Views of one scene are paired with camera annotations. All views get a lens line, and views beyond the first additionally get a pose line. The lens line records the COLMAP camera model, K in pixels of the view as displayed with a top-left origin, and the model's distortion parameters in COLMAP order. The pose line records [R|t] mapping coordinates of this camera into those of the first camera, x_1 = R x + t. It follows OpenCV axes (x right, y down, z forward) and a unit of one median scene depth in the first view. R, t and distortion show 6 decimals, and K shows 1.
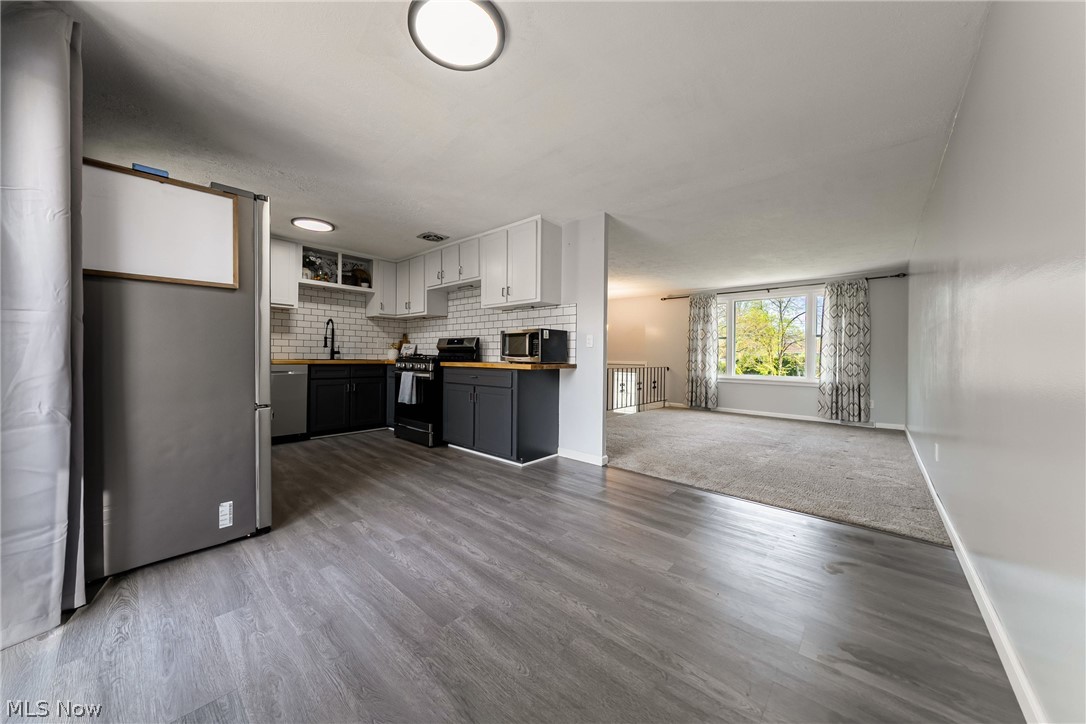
lens RADIAL K [[372.0, 0, 534.0], [0, 372.0, 352.5], [0, 0, 1]] dist [-0.003267, -0.000453]
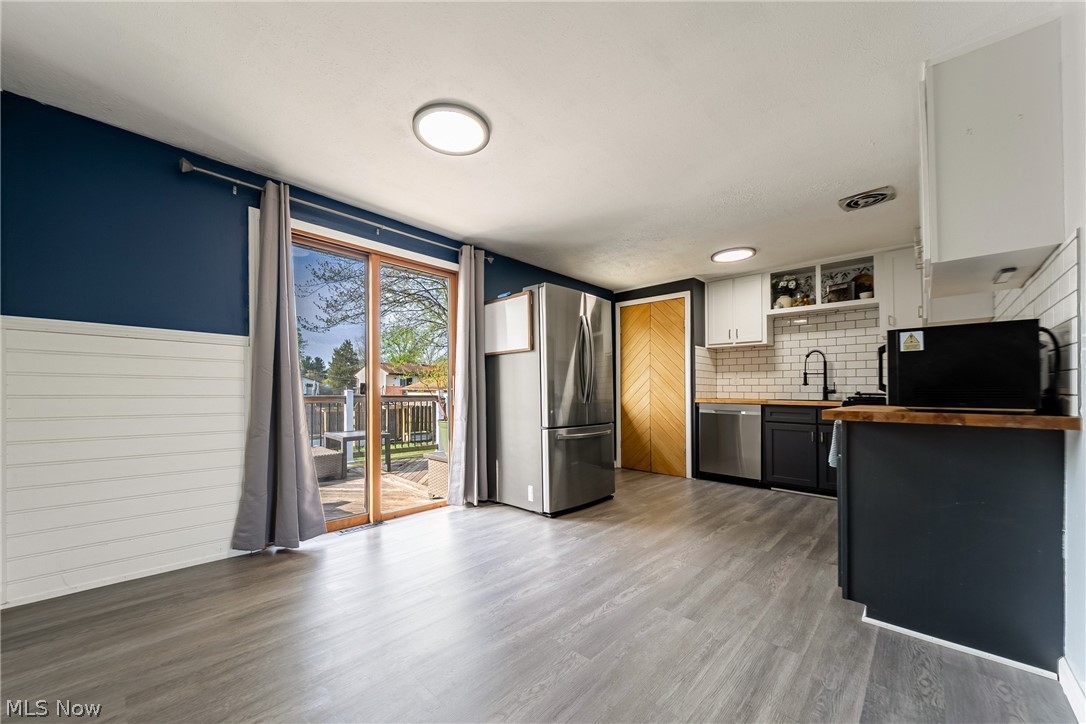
lens RADIAL K [[410.4, 0, 520.9], [0, 410.4, 385.4], [0, 0, 1]] dist [-0.002528, -0.000067]
pose [[-0.043007, -0.028592, -0.998666, 0.412371], [0.002922, 0.999583, -0.028744, 0.012001], [0.999071, -0.004154, -0.042905, 0.456214]]
